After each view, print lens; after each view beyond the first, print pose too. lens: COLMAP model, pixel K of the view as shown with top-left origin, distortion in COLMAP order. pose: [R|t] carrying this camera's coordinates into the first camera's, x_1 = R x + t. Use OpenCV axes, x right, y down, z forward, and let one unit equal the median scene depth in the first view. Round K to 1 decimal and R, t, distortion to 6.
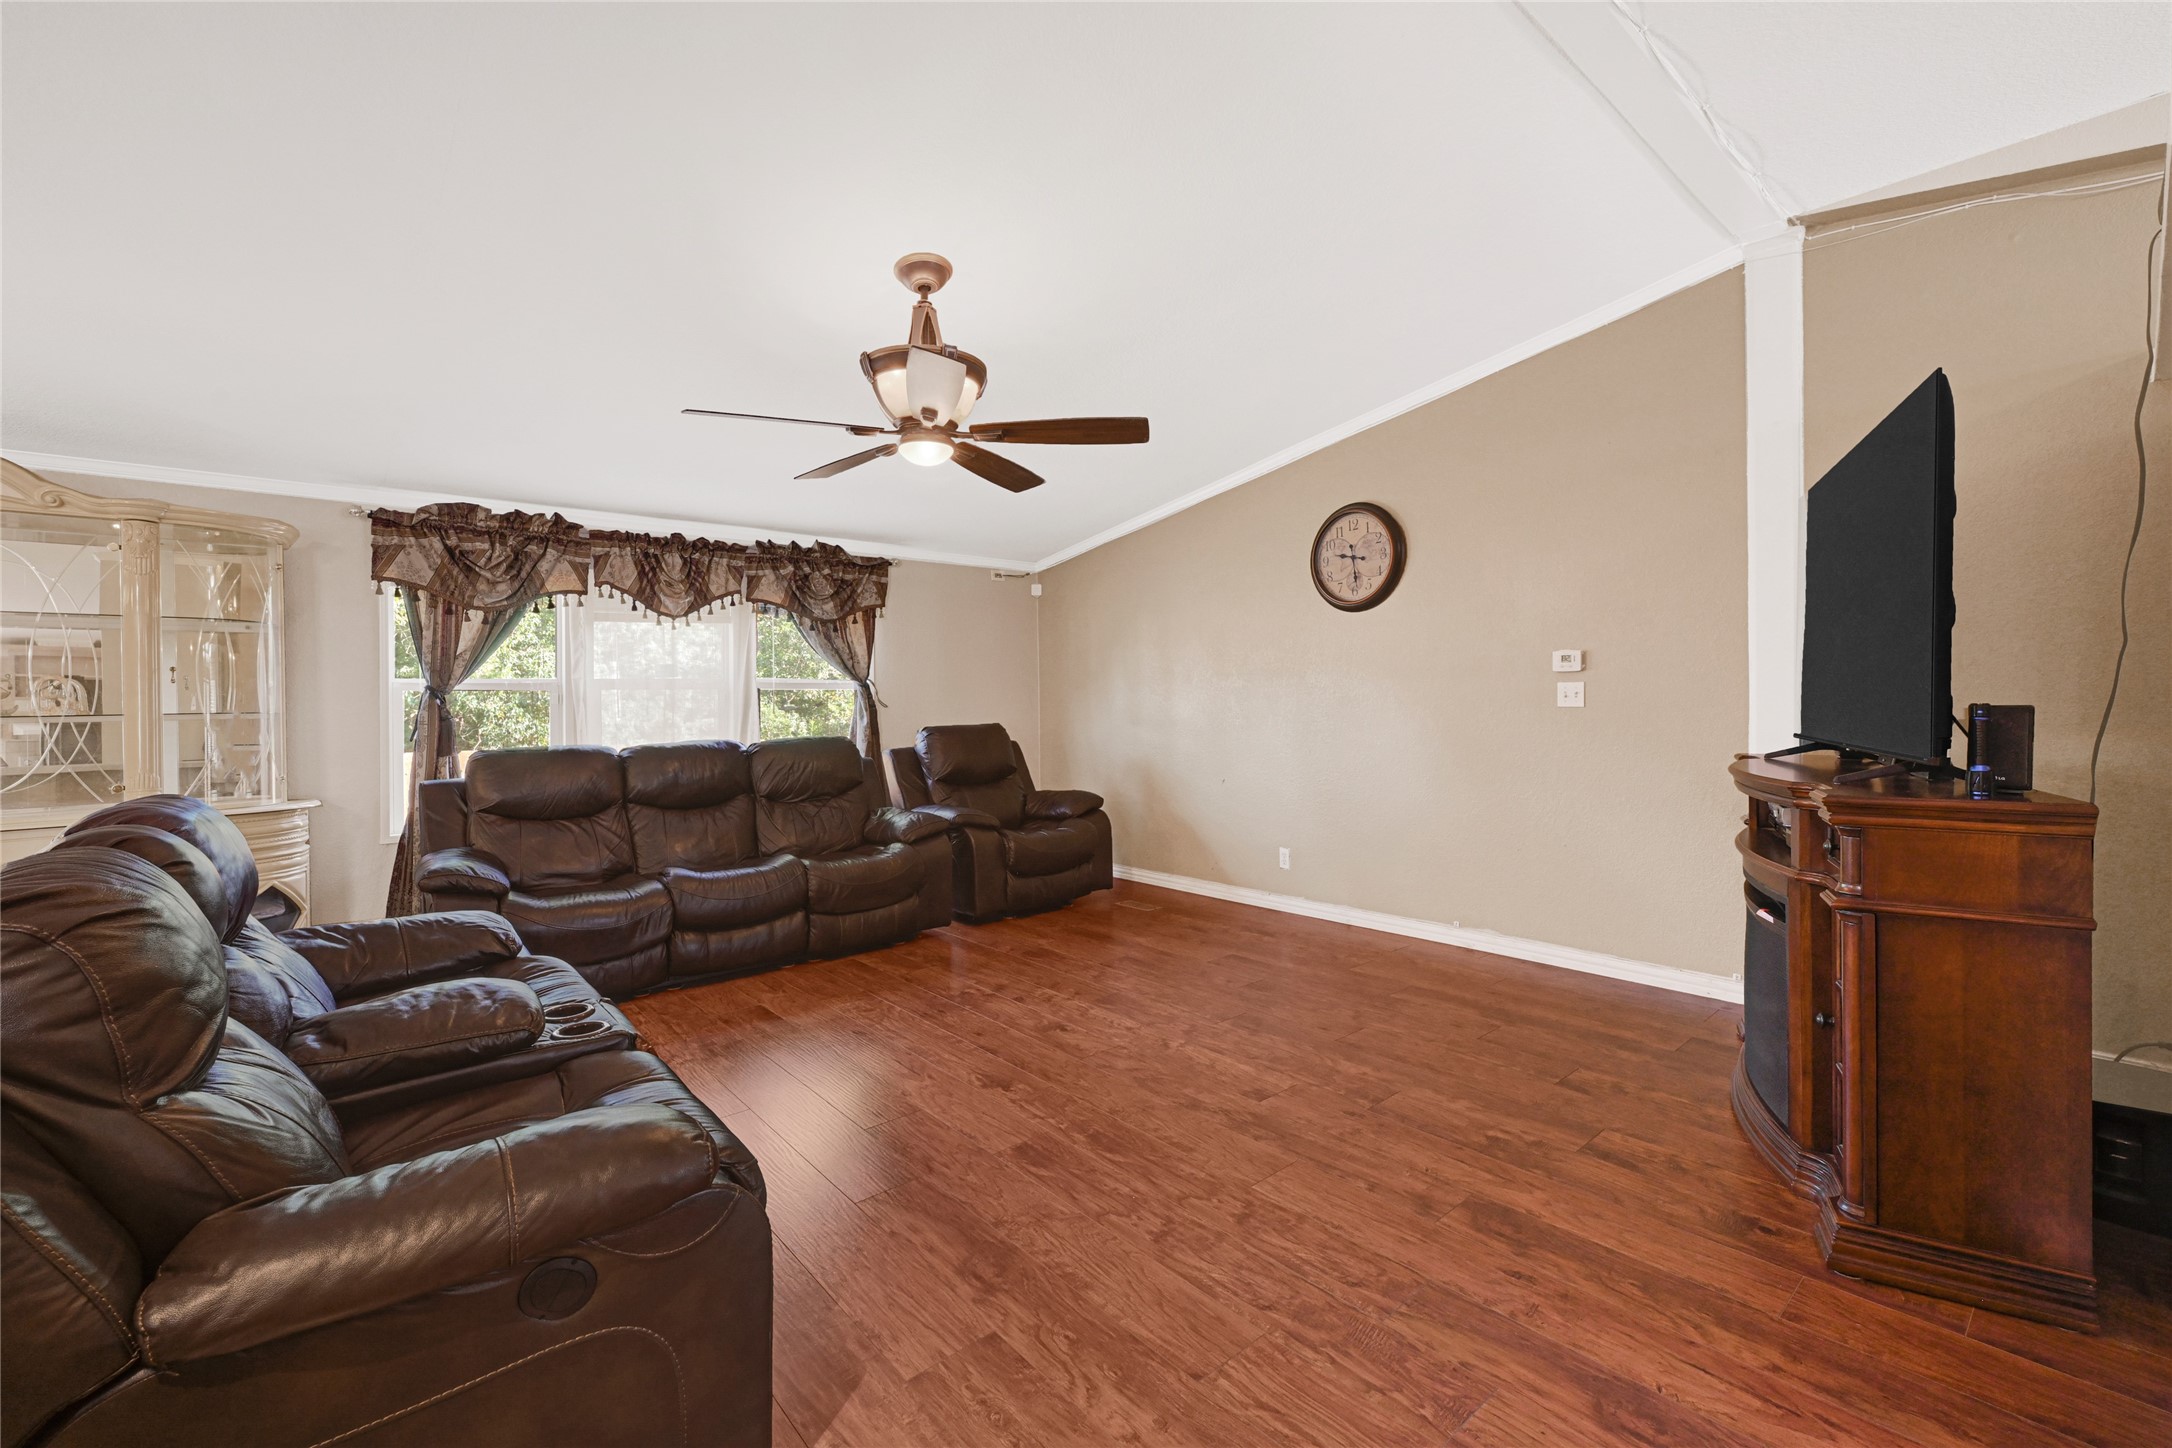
lens RADIAL K [[893.4, 0, 1085.9], [0, 893.4, 710.8], [0, 0, 1]] dist [-0.001049, -0.000351]
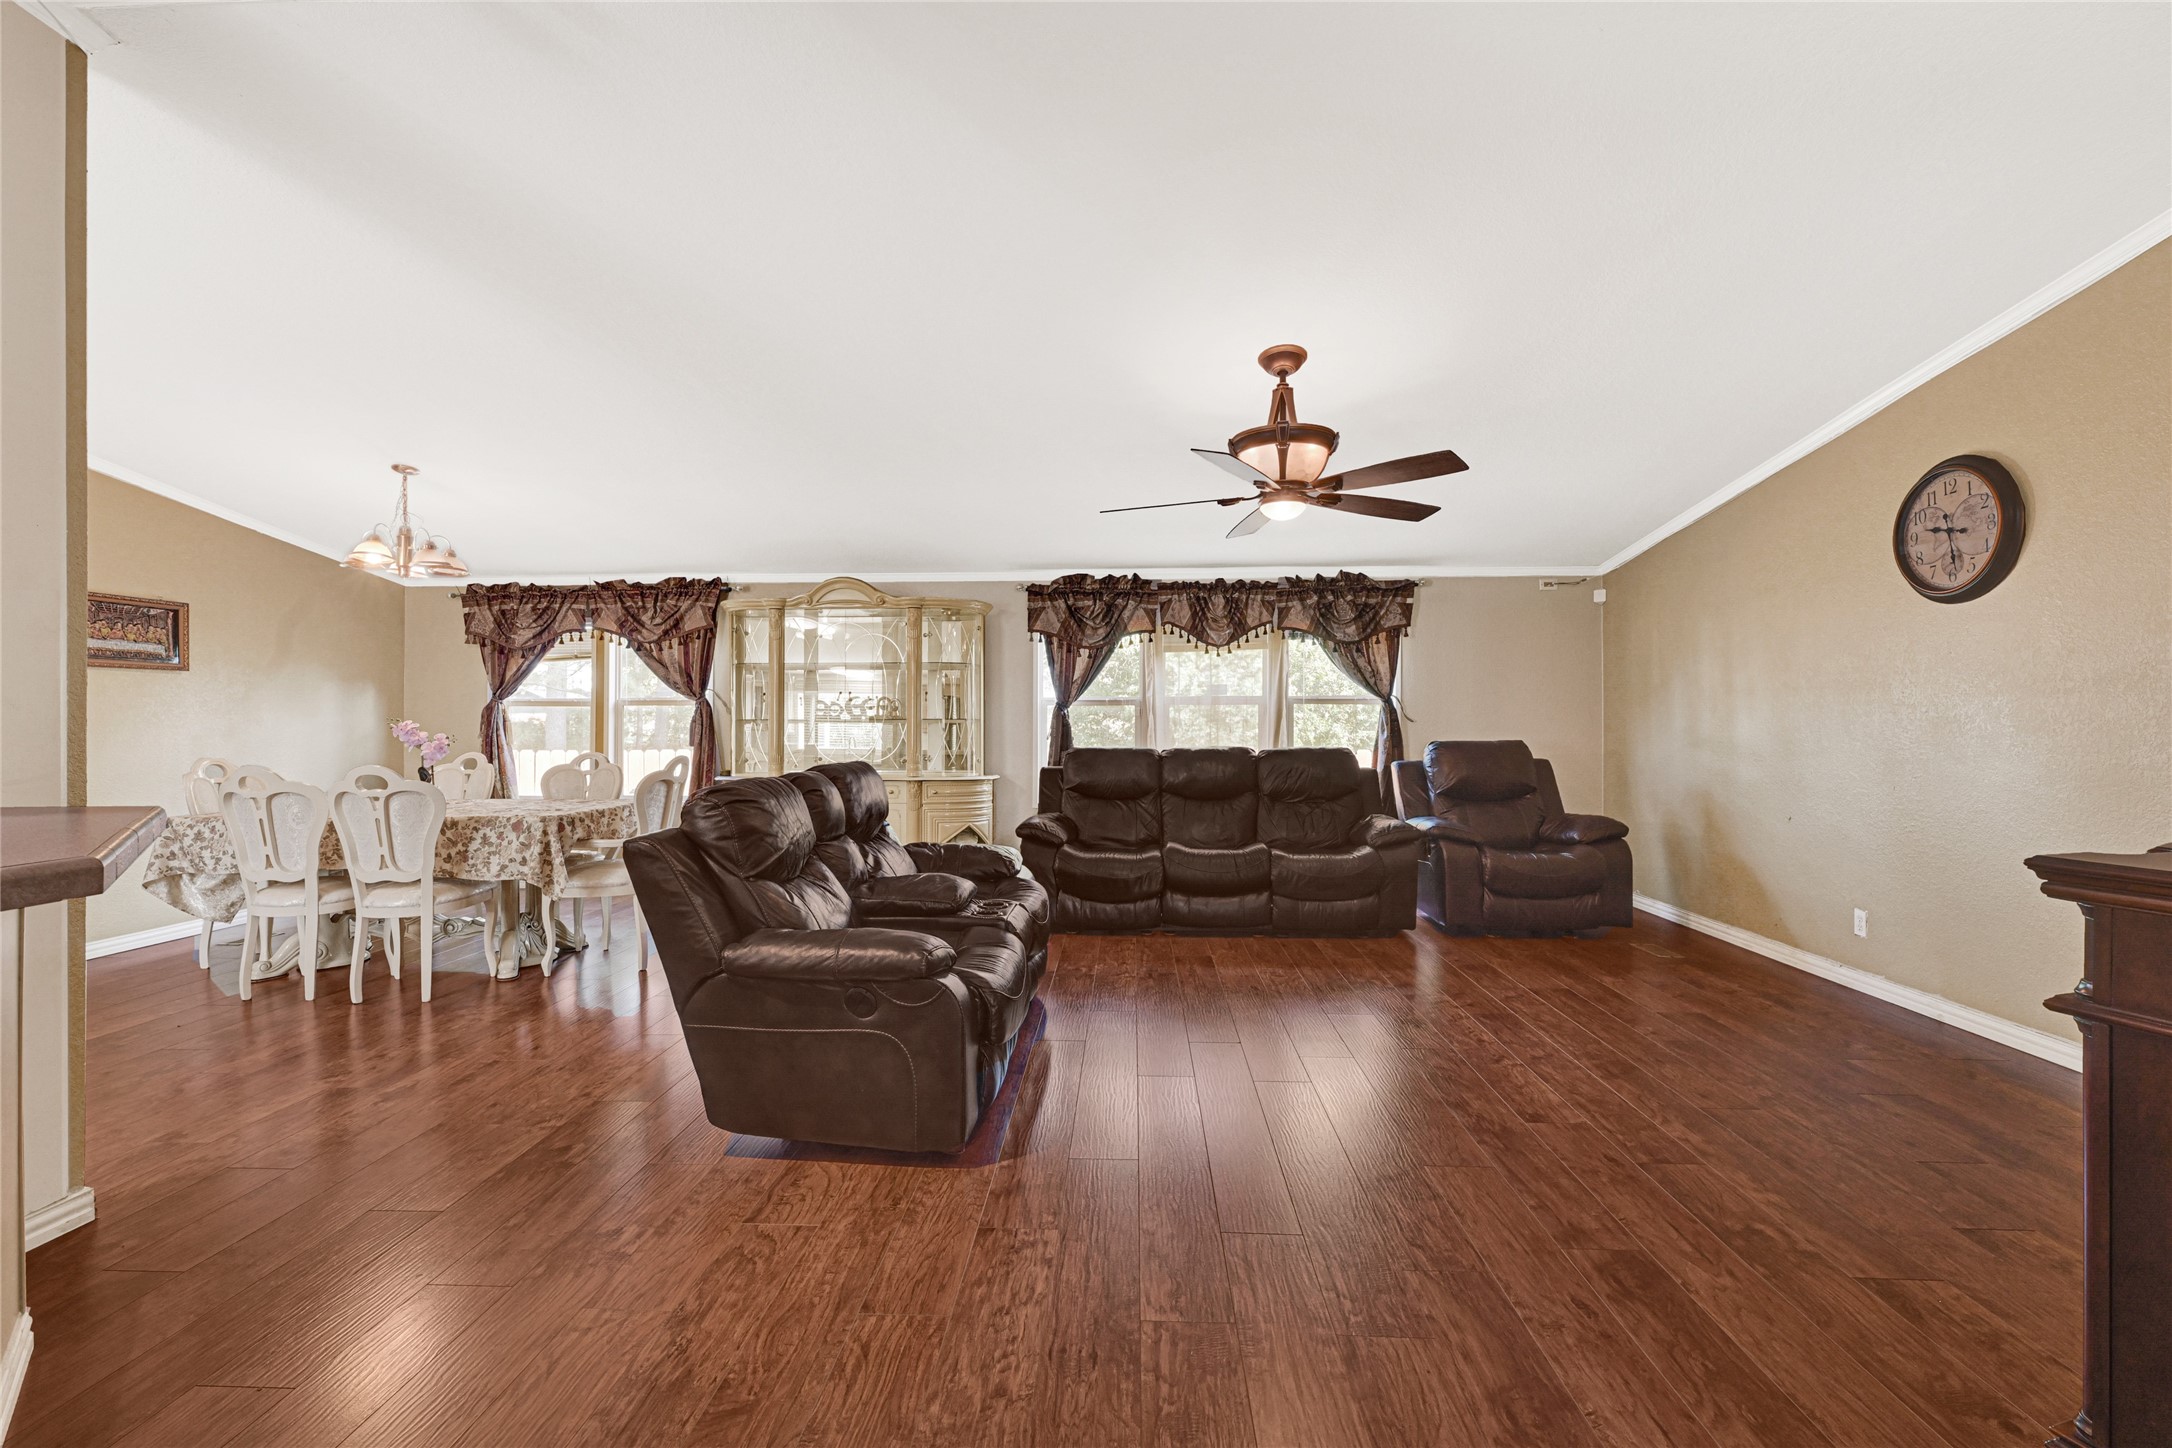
lens RADIAL K [[893.4, 0, 1087.6], [0, 893.4, 730.6], [0, 0, 1]] dist [-0.001049, -0.000351]
pose [[0.734910, 0.022116, -0.677804, 0.287716], [-0.016732, 0.999755, 0.014479, -0.003544], [0.677959, 0.000700, 0.735100, -0.037904]]
